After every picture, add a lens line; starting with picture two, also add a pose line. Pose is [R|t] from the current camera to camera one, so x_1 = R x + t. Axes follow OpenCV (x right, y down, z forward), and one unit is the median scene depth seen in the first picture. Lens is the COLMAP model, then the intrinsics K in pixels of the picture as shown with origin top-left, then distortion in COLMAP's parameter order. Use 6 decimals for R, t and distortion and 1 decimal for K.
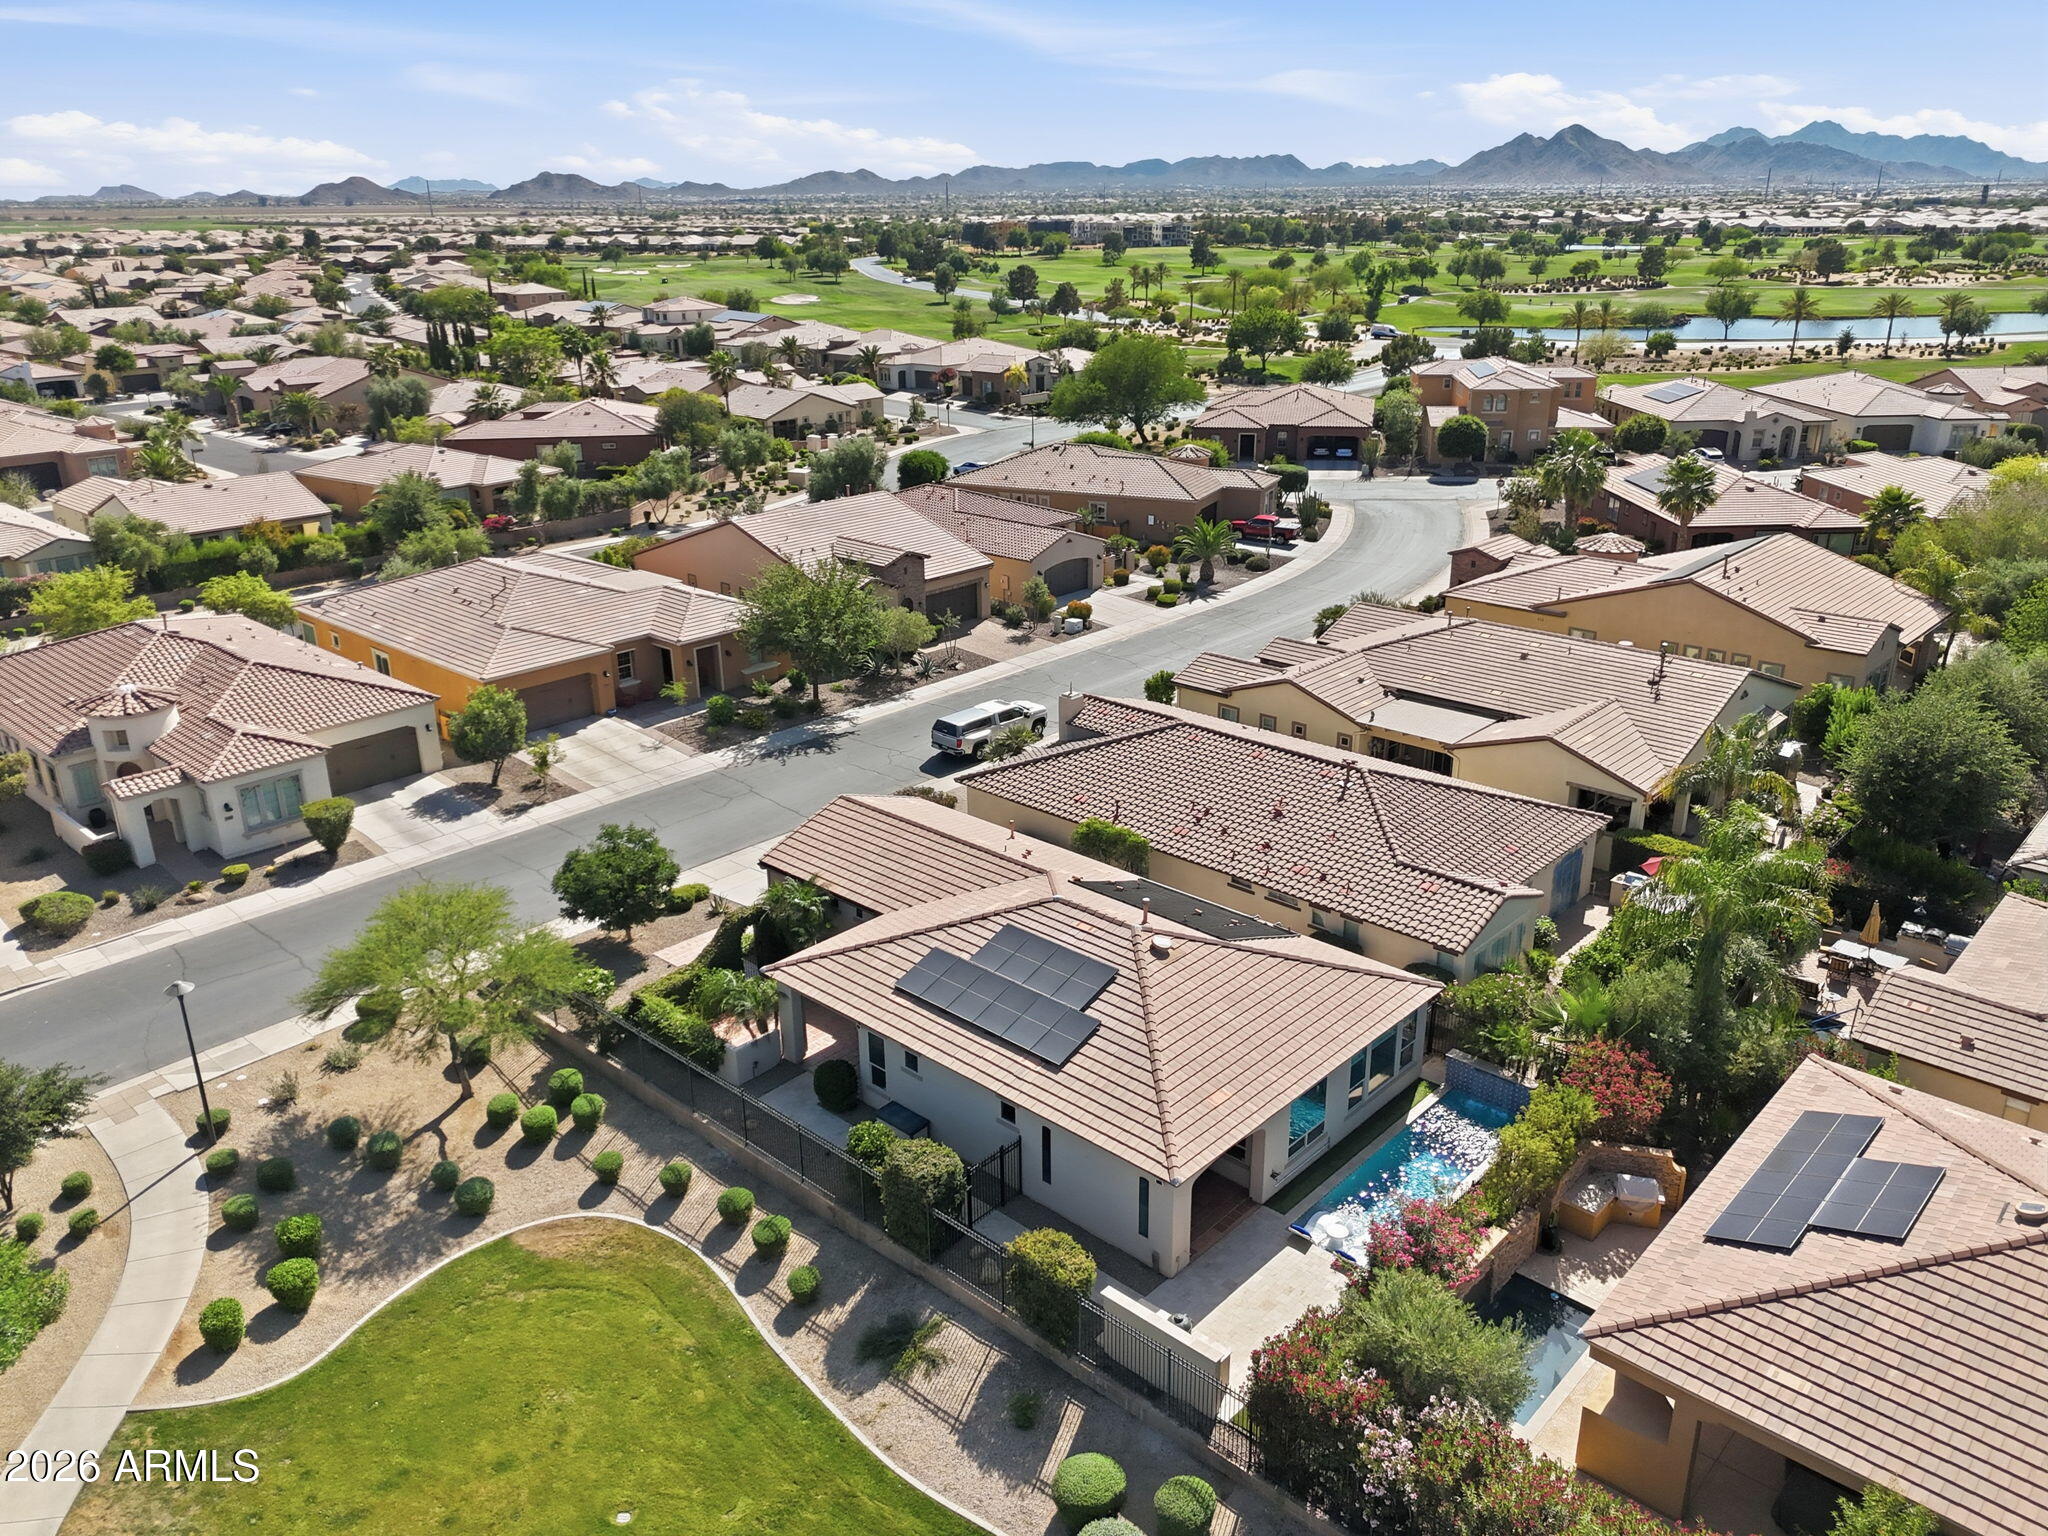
lens RADIAL K [[1509.4, 0, 1026.7], [0, 1509.4, 772.9], [0, 0, 1]] dist [0.086236, -0.092189]
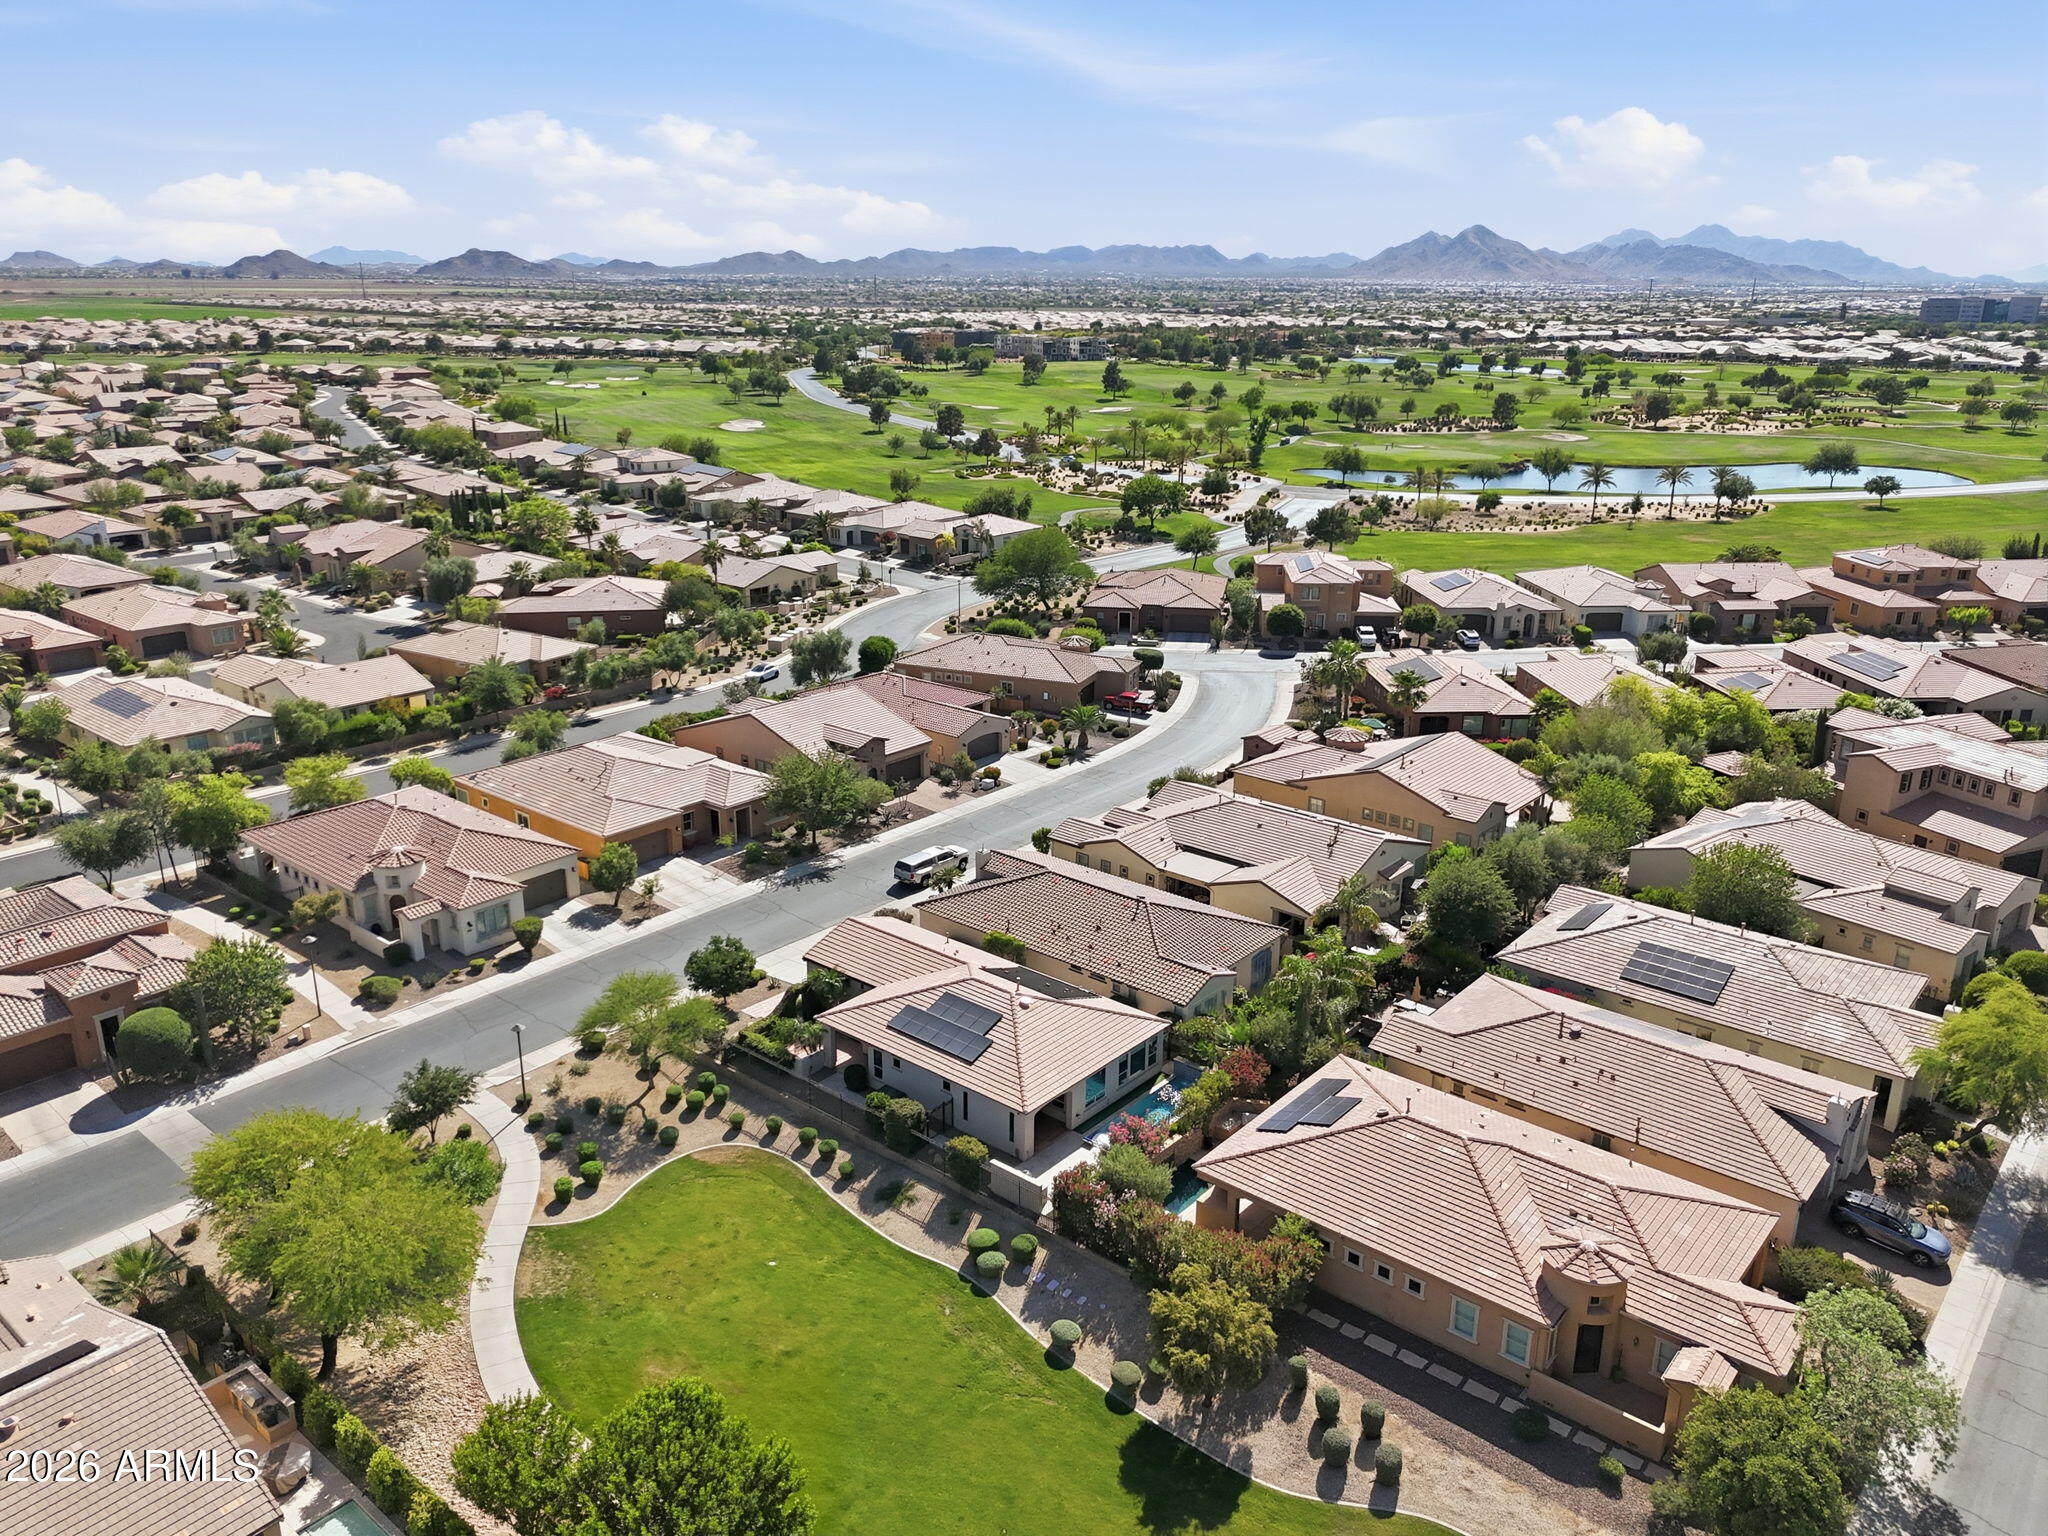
lens RADIAL K [[1509.4, 0, 1026.7], [0, 1509.4, 772.9], [0, 0, 1]] dist [0.086236, -0.092189]
pose [[0.998777, 0.002603, 0.049372, -0.003815], [-0.000290, 0.998905, -0.046780, -0.057089], [-0.049440, 0.046709, 0.997684, -0.606446]]
